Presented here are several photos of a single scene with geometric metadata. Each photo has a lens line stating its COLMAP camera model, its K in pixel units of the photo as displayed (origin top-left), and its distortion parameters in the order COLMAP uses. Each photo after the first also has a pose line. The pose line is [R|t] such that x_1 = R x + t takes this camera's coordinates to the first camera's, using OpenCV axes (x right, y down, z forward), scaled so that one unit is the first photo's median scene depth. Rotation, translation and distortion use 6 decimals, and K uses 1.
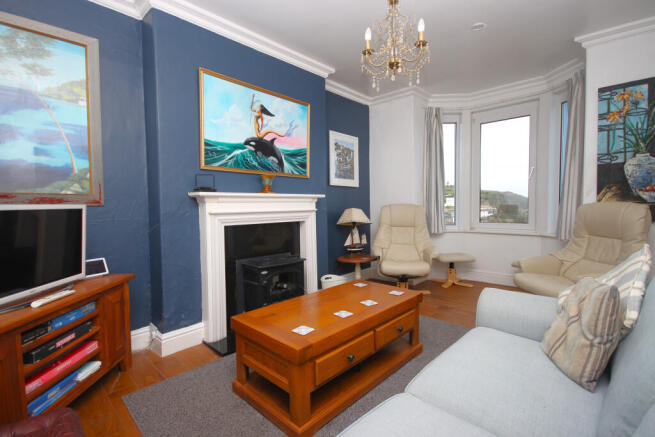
lens RADIAL K [[304.7, 0, 327.0], [0, 304.7, 218.6], [0, 0, 1]] dist [-0.005338, -0.002670]
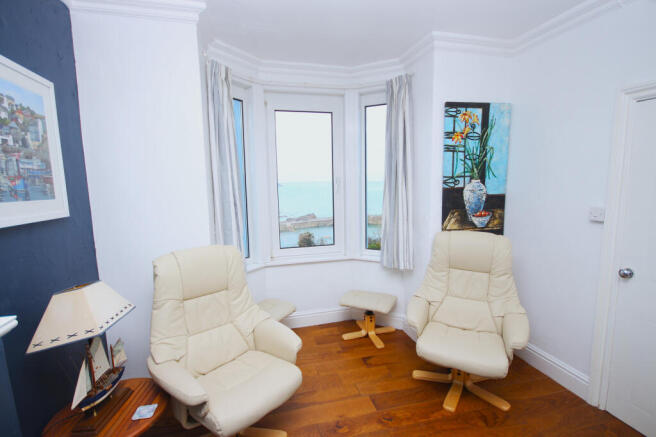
lens RADIAL K [[305.2, 0, 331.5], [0, 305.2, 223.0], [0, 0, 1]] dist [-0.005338, -0.002670]
pose [[0.535539, -0.105845, 0.837851, -0.065453], [0.049700, 0.994345, 0.093847, -0.181273], [-0.843047, -0.008618, 0.537771, 0.814674]]
